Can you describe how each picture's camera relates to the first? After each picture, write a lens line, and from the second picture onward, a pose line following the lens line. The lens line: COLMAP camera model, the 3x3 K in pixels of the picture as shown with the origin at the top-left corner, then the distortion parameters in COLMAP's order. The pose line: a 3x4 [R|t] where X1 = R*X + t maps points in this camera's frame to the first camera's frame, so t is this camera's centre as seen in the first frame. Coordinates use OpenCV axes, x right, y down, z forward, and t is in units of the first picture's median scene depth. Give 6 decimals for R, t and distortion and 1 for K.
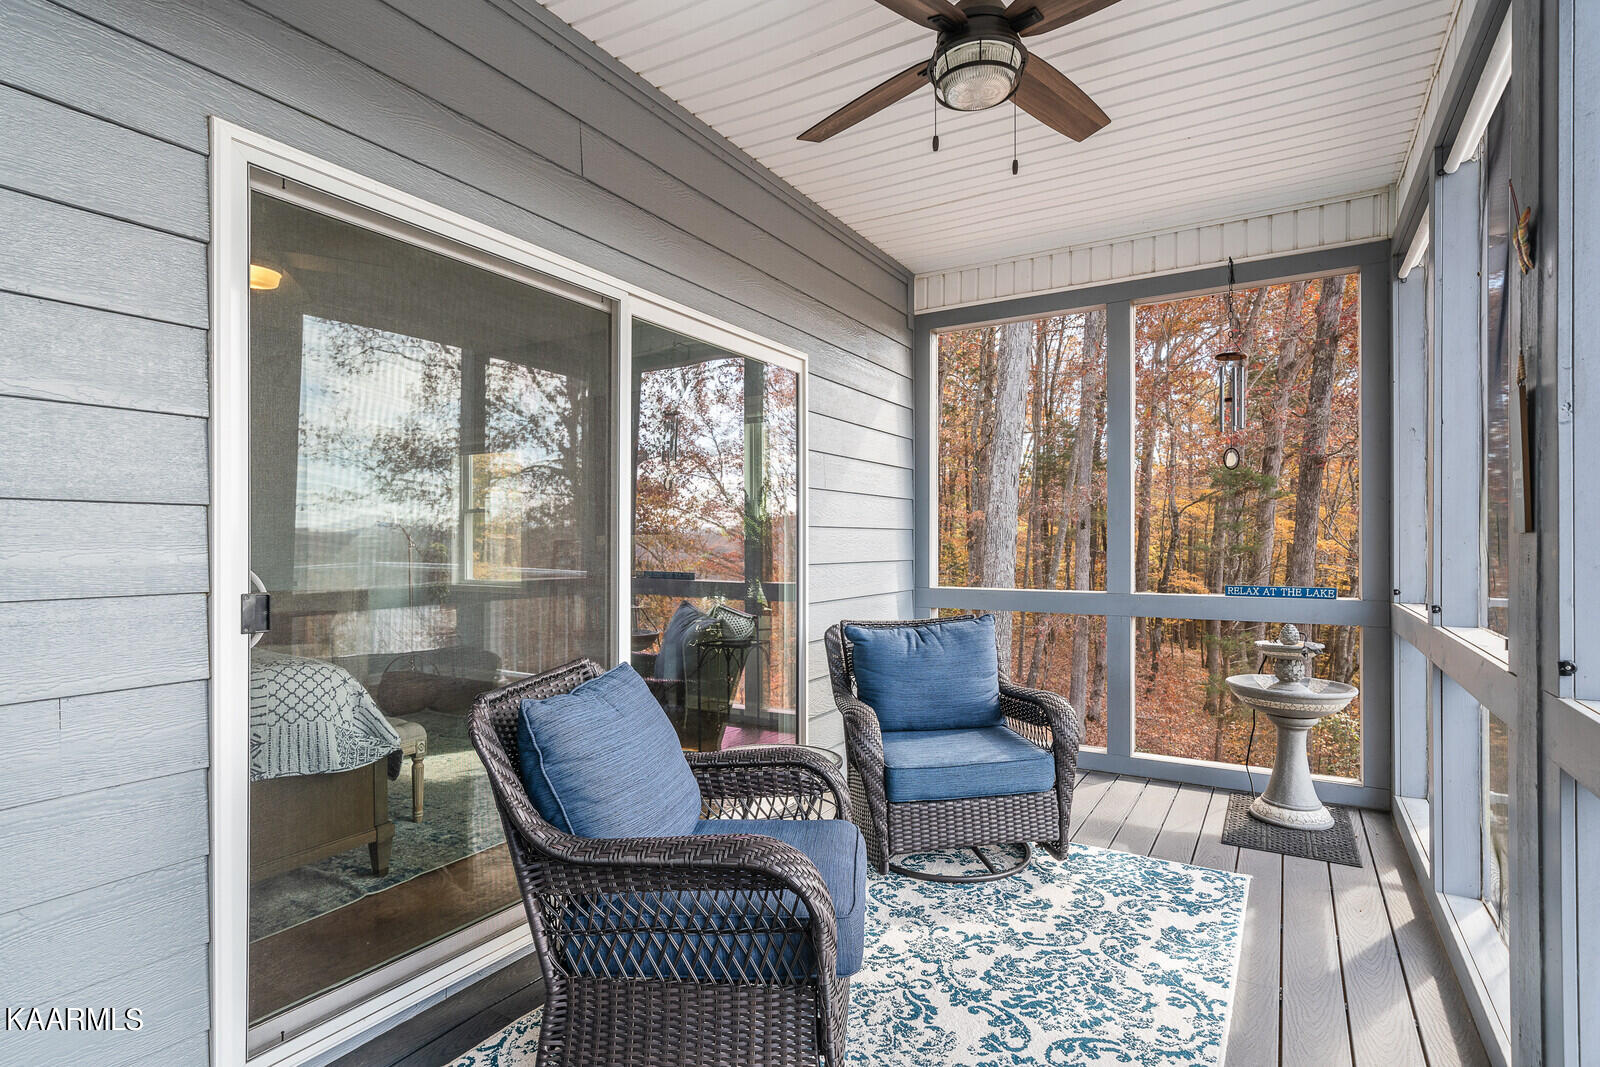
lens RADIAL K [[834.2, 0, 793.2], [0, 834.2, 546.6], [0, 0, 1]] dist [0.004263, 0.000635]
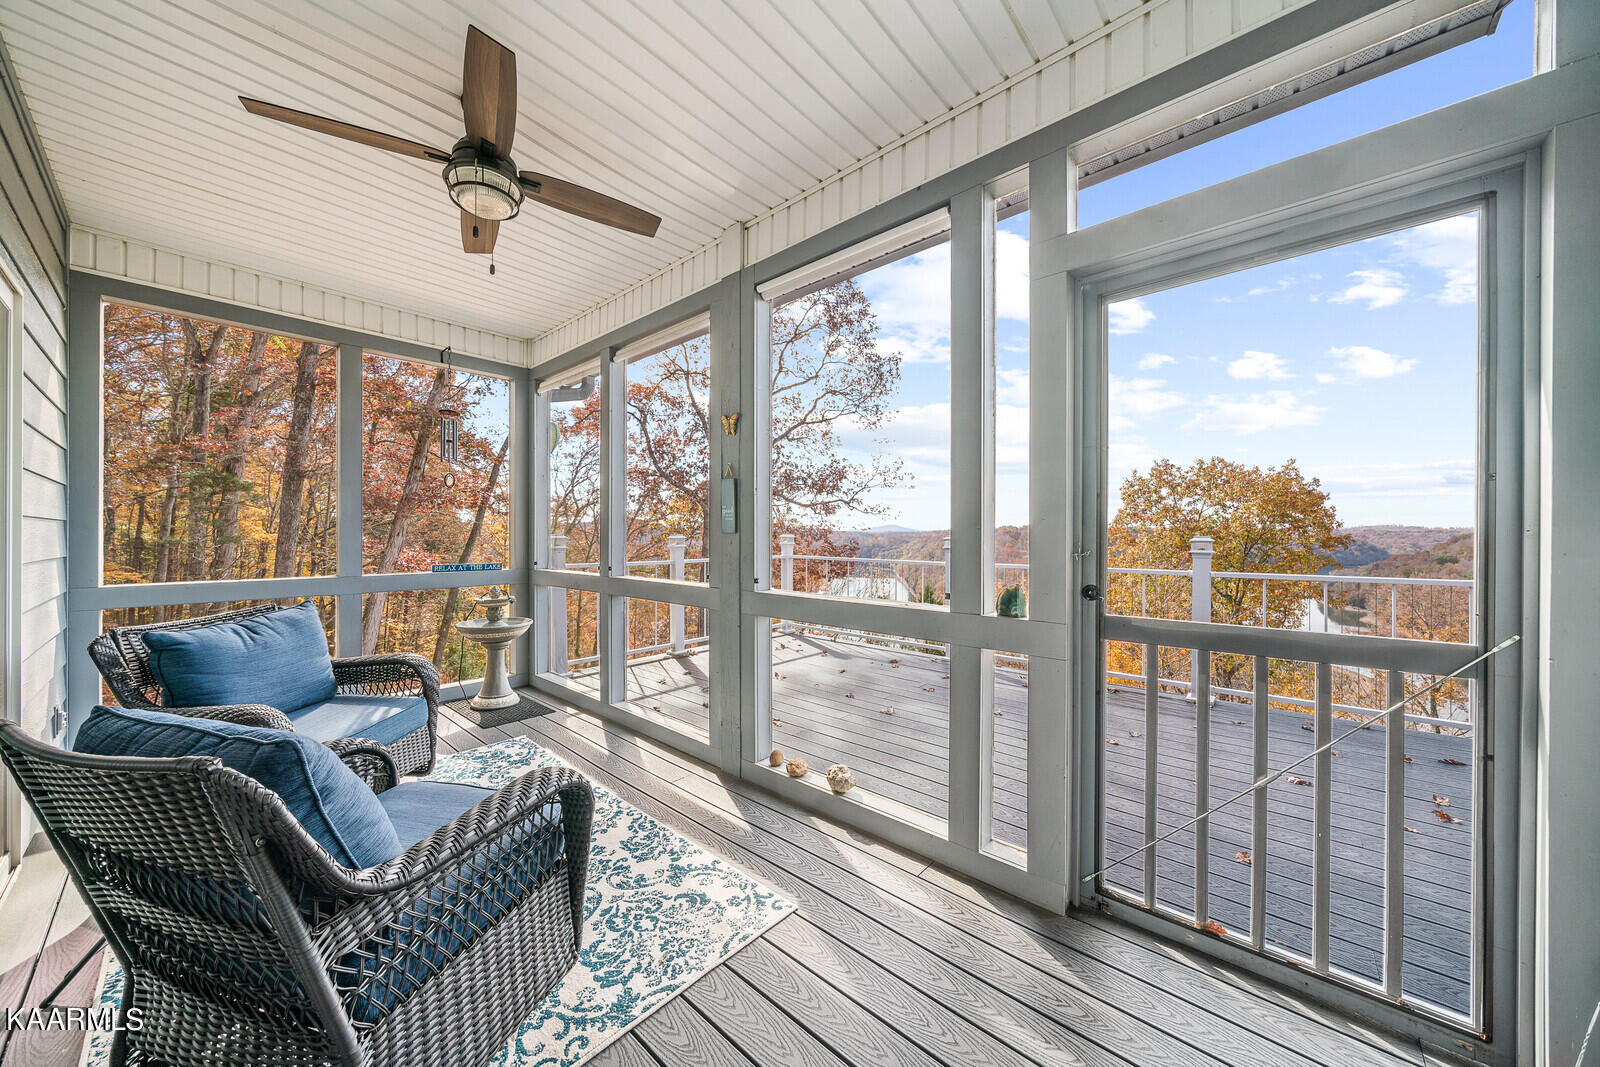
lens RADIAL K [[568.2, 0, 788.3], [0, 568.2, 534.6], [0, 0, 1]] dist [0.015517, 0.000379]
pose [[0.179783, 0.000754, 0.983706, -0.447135], [0.006212, 0.999979, -0.001902, -0.002164], [-0.983687, 0.006452, 0.179774, 0.253212]]
